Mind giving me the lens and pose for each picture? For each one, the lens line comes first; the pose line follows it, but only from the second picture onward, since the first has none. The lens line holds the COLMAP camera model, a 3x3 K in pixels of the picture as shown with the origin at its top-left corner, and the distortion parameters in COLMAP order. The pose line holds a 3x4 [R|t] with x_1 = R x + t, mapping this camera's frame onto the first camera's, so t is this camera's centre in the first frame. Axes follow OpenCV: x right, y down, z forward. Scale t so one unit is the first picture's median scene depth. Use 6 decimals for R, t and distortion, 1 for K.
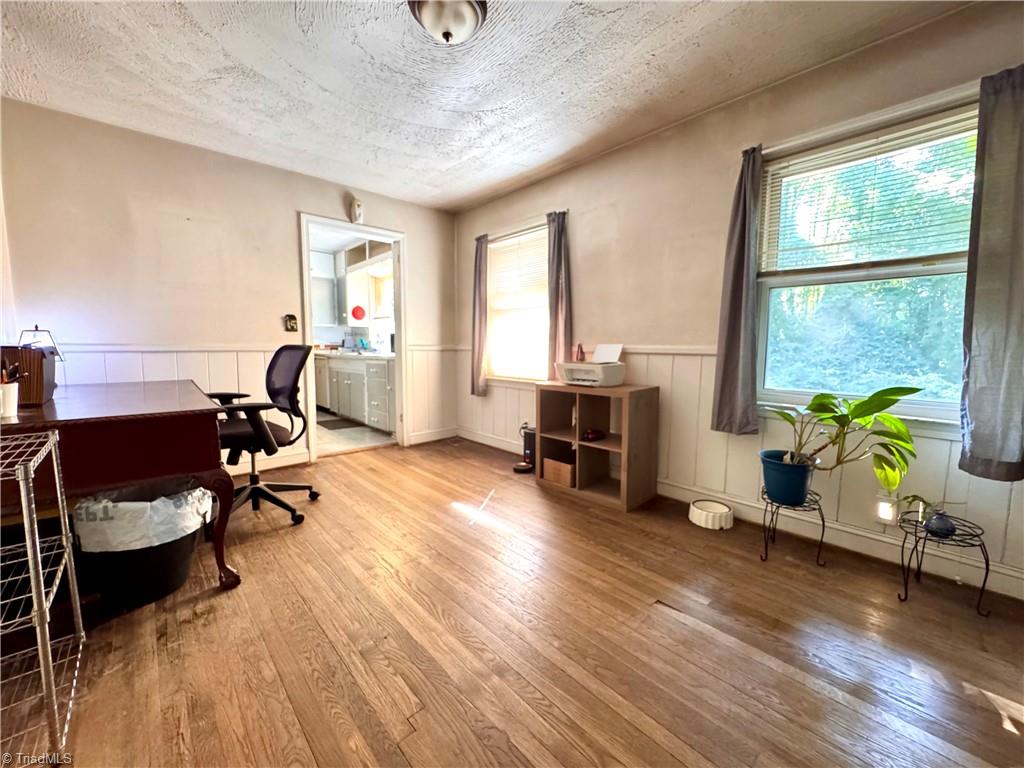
lens RADIAL K [[409.0, 0, 512.0], [0, 409.0, 384.0], [0, 0, 1]] dist [-0.009229, 0.000338]
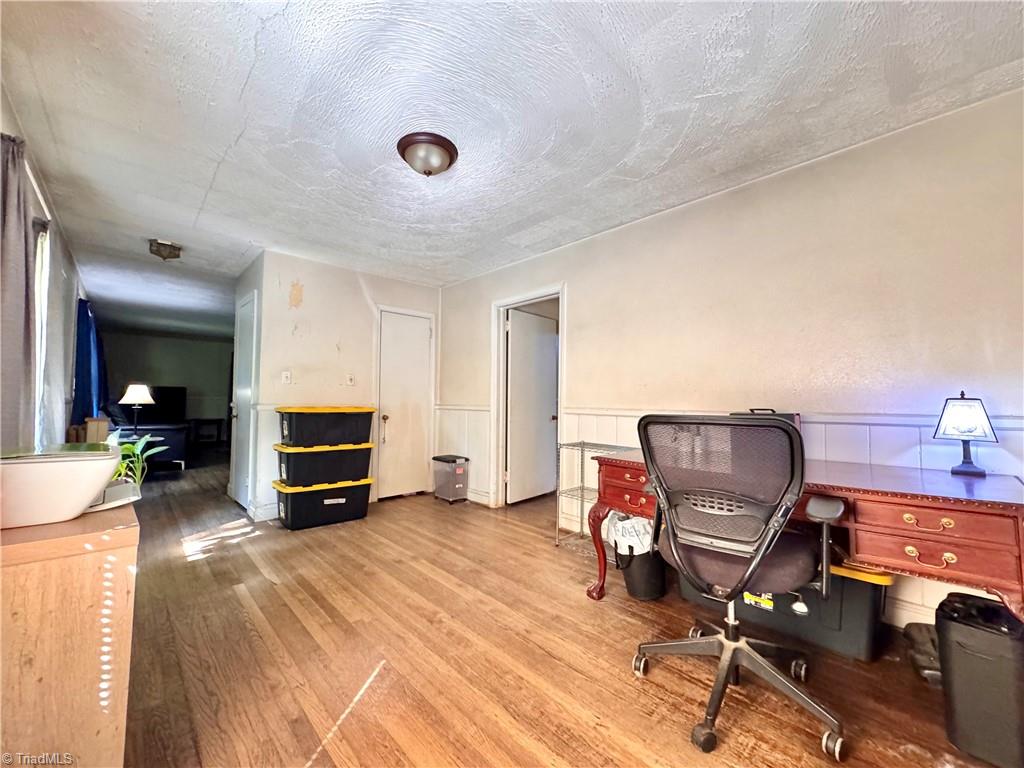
lens RADIAL K [[409.0, 0, 512.0], [0, 409.0, 384.0], [0, 0, 1]] dist [-0.009229, 0.000338]
pose [[-0.999395, -0.016223, -0.030774, -0.413388], [-0.017891, 0.998341, 0.054724, -0.258351], [0.029836, 0.055242, -0.998027, 2.417370]]
